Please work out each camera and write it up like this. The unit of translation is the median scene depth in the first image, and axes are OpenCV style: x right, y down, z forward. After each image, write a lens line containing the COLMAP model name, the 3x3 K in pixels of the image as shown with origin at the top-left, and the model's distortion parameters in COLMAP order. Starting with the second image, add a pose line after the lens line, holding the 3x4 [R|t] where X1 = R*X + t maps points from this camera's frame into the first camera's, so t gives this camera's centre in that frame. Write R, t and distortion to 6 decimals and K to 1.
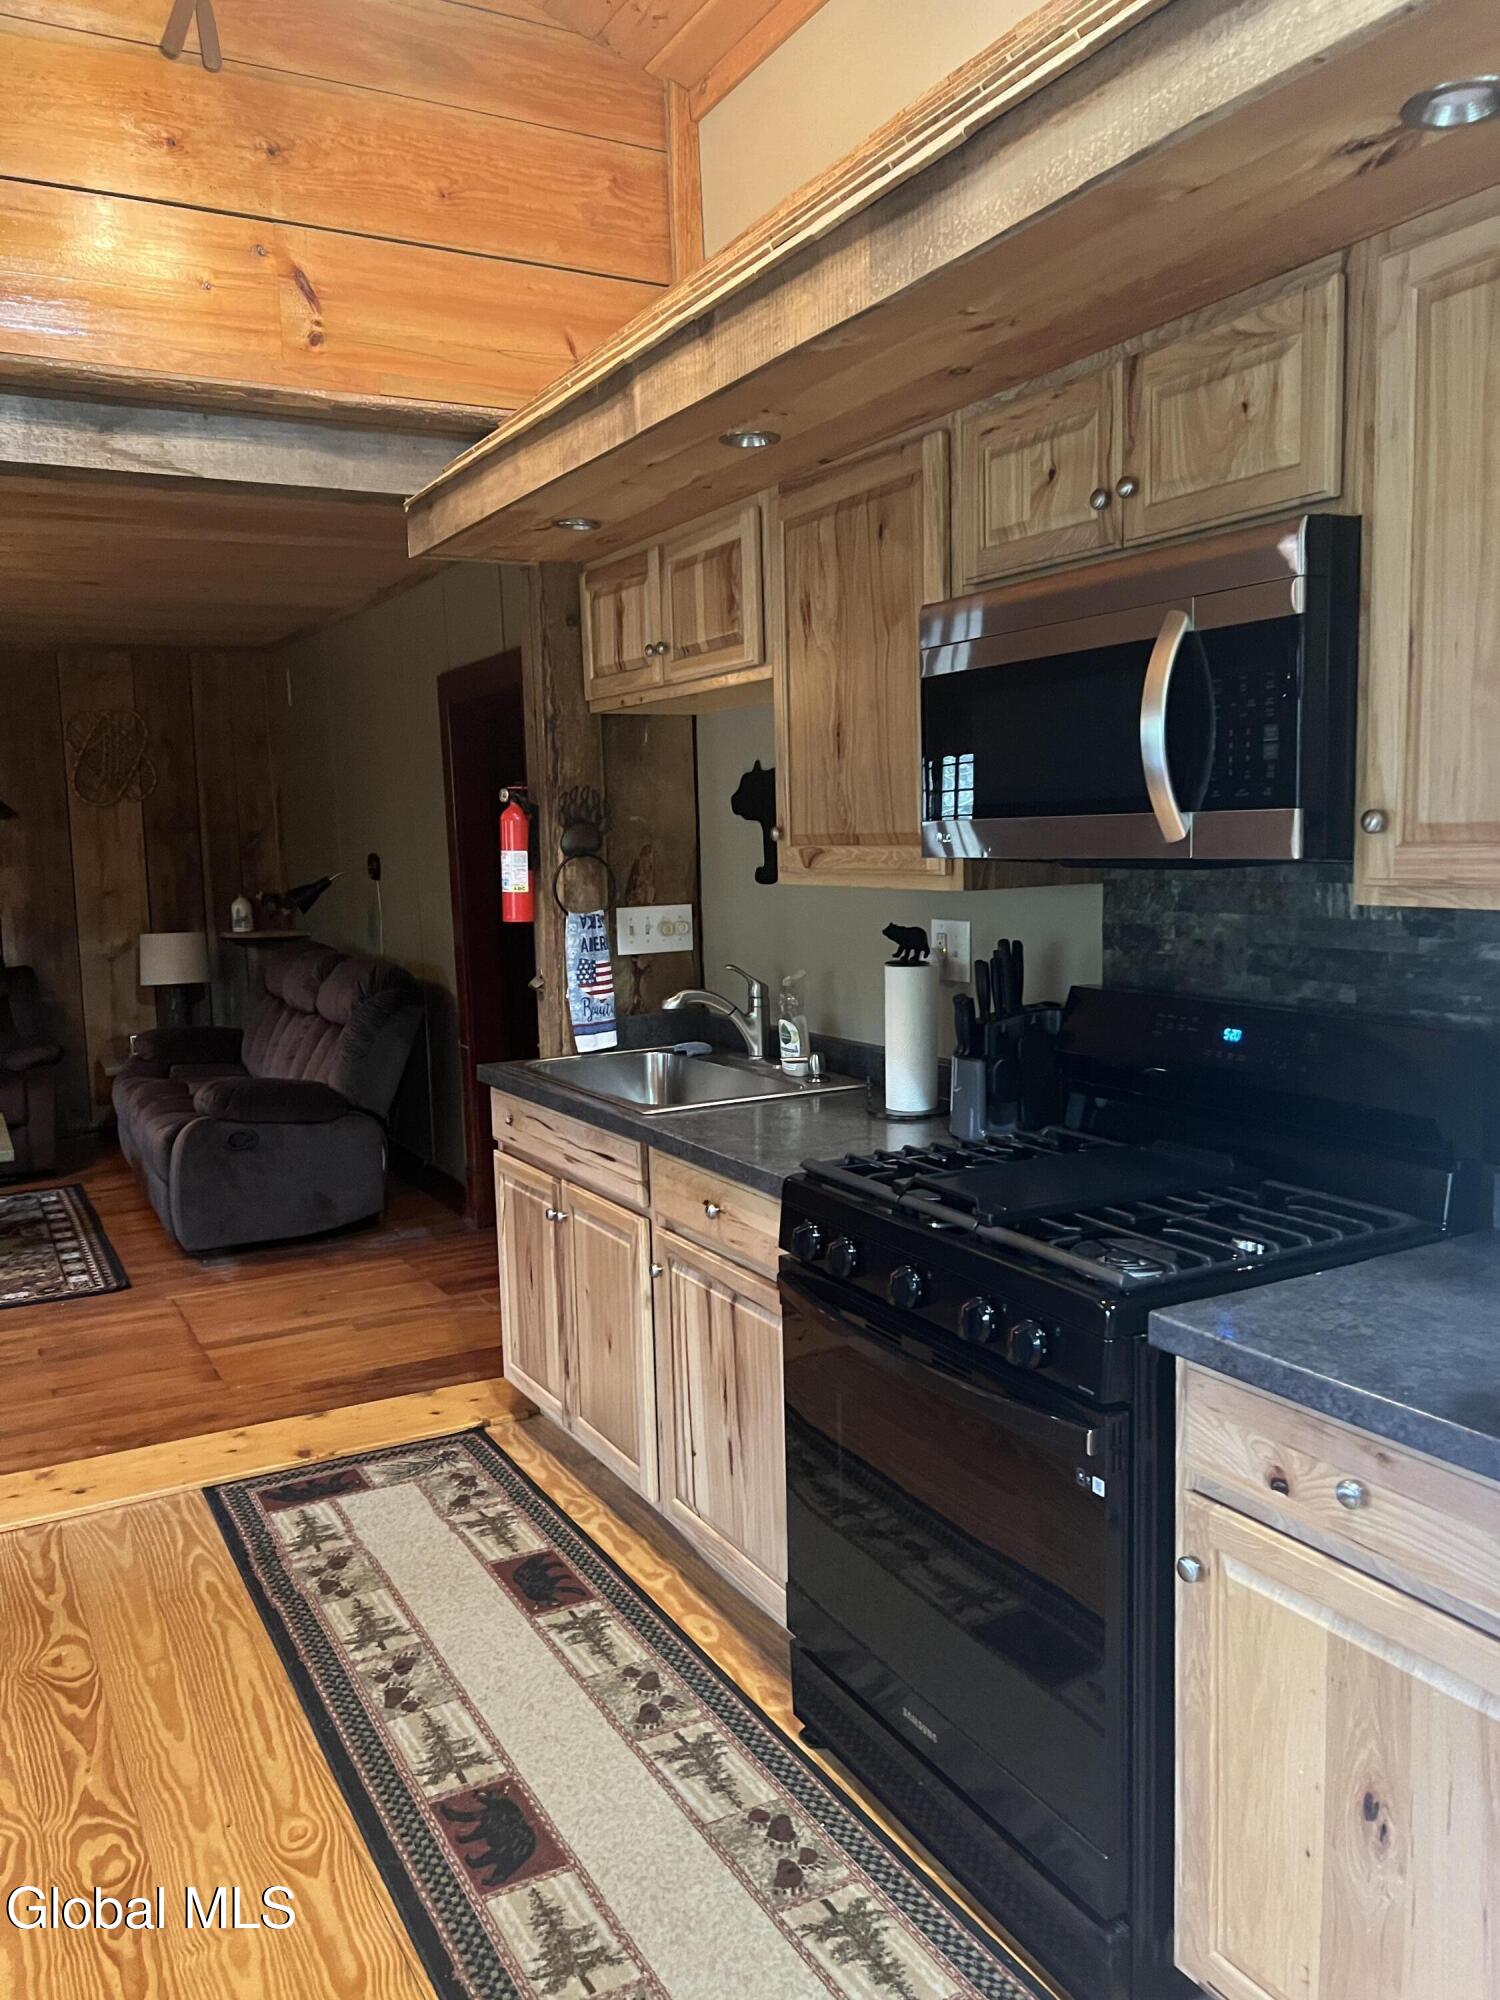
lens RADIAL K [[1510.0, 0, 736.2], [0, 1510.0, 1012.9], [0, 0, 1]] dist [0.037503, -0.034389]
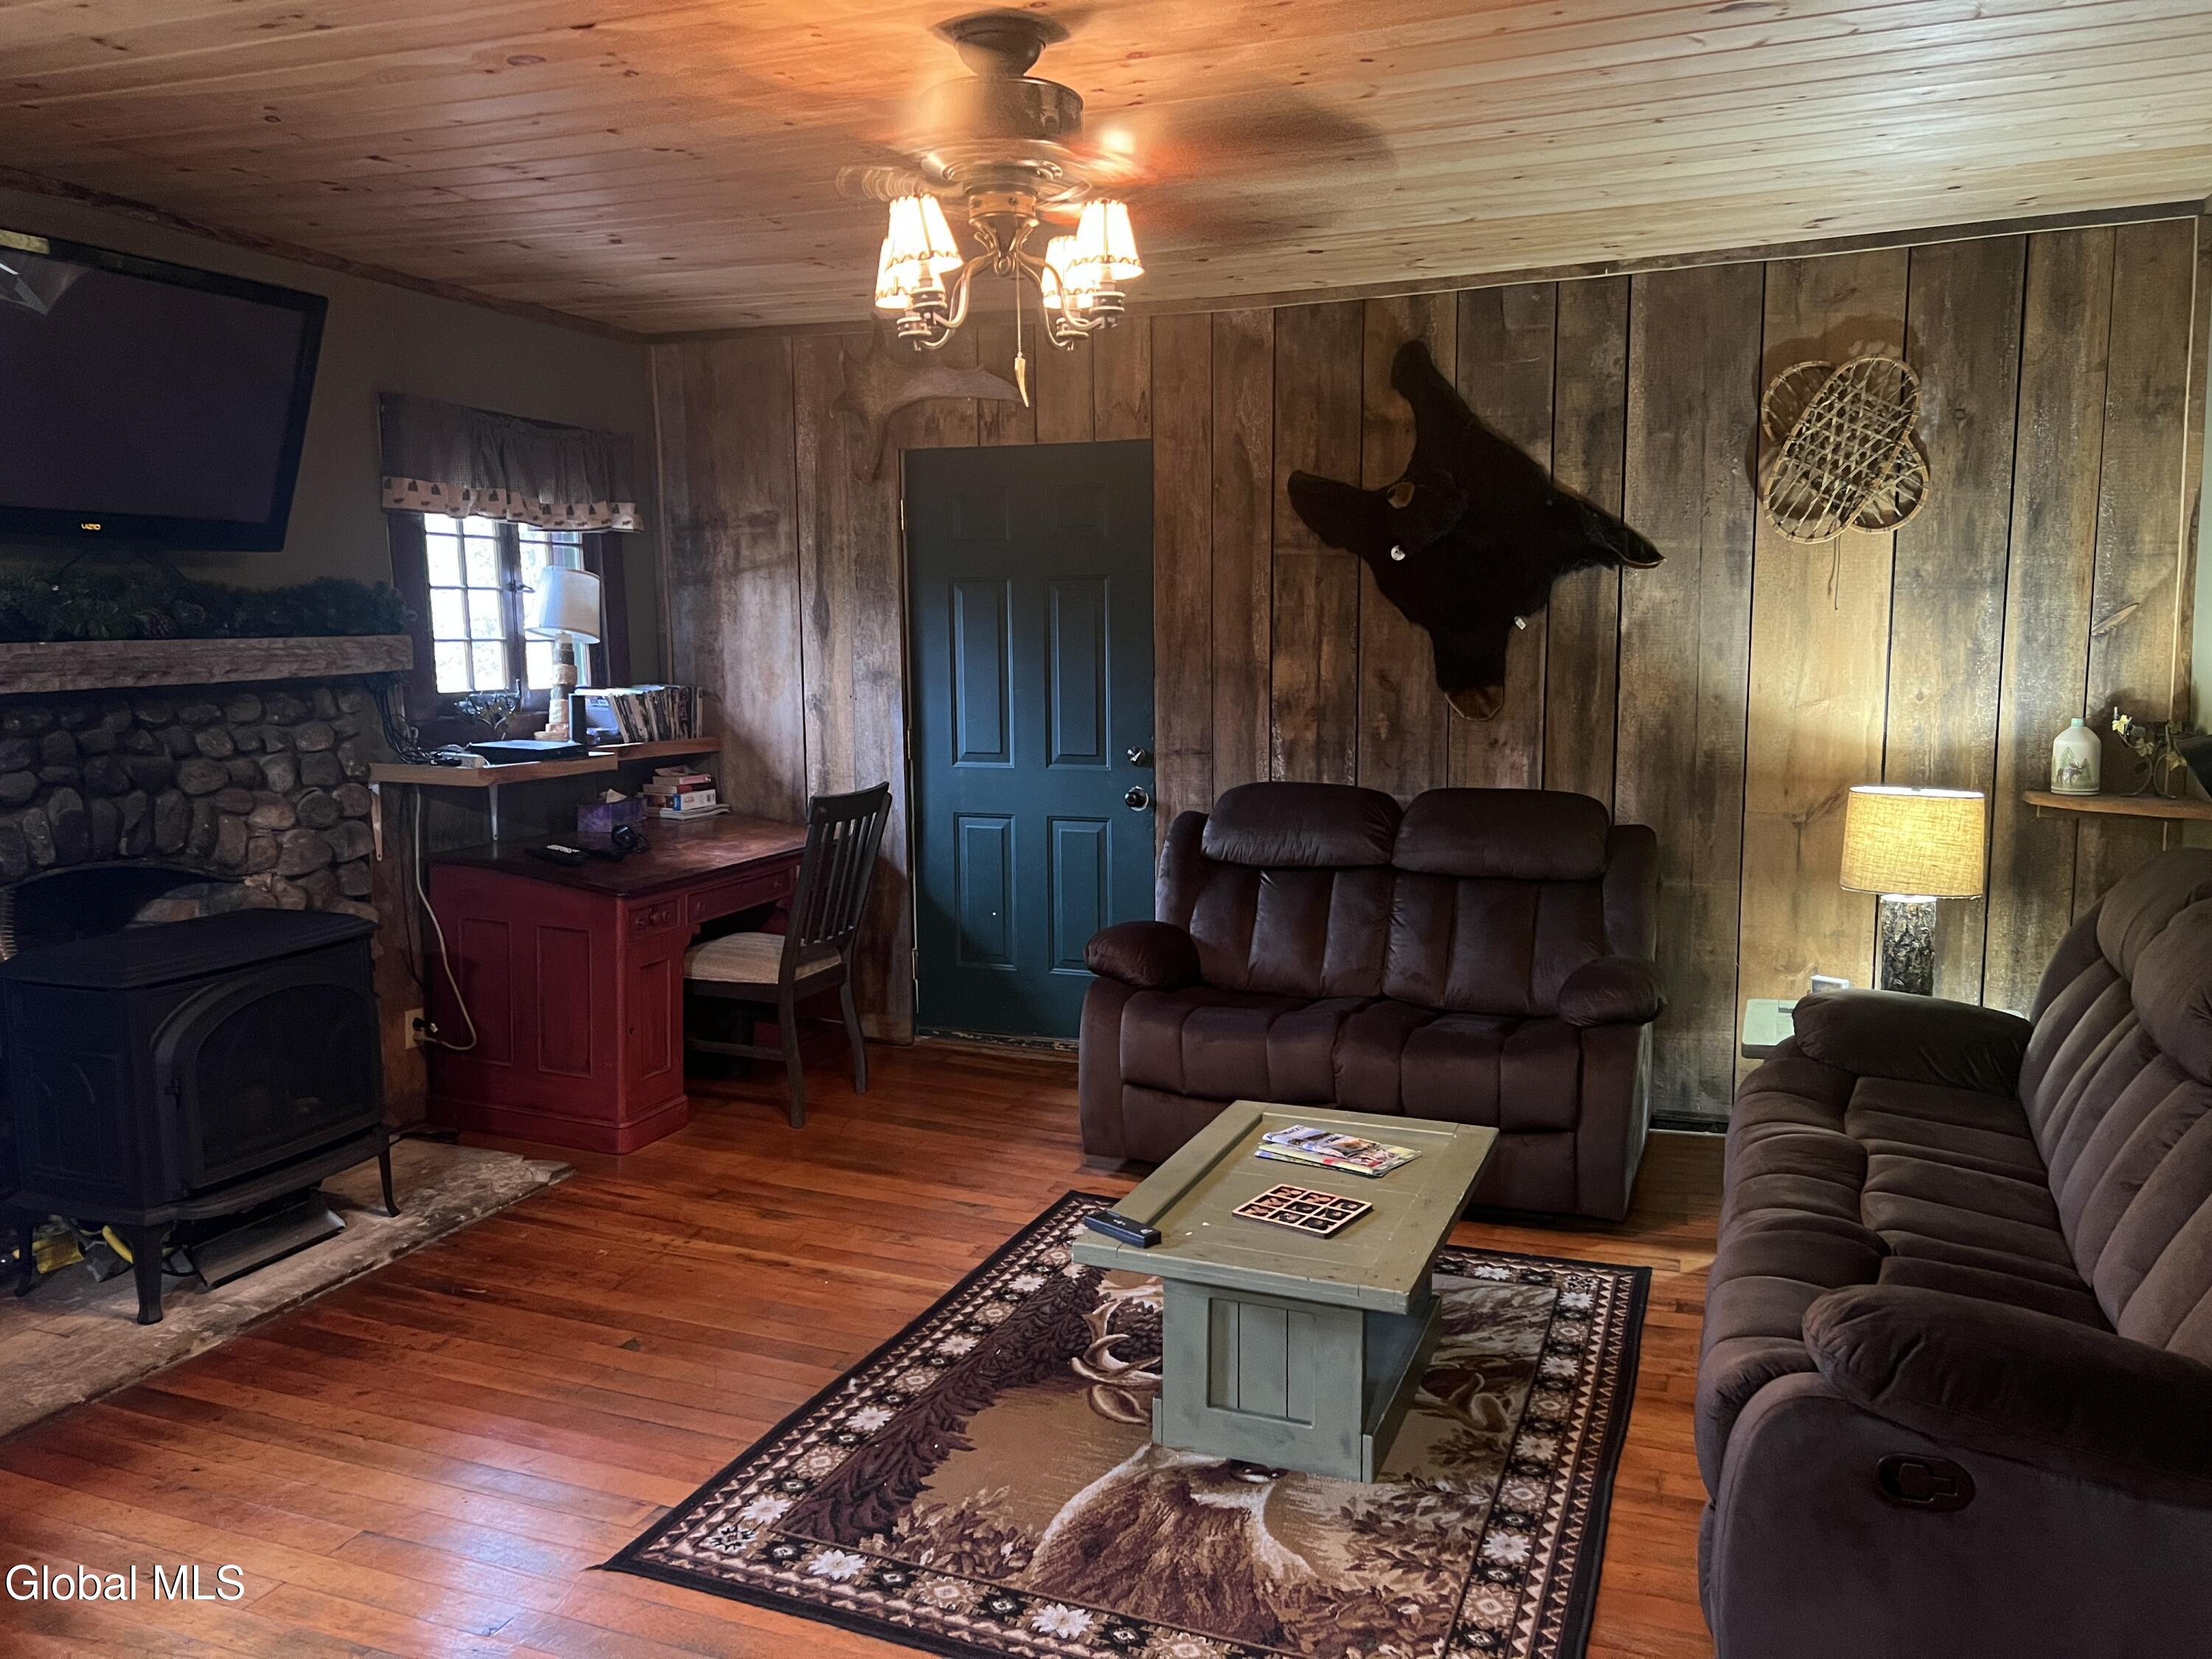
lens RADIAL K [[1692.3, 0, 1111.8], [0, 1692.3, 822.0], [0, 0, 1]] dist [0.042544, -0.000815]
pose [[0.655544, 0.109101, -0.747234, -0.285358], [-0.095561, 0.993539, 0.061228, -0.124786], [0.749086, 0.031269, 0.661734, 1.009083]]
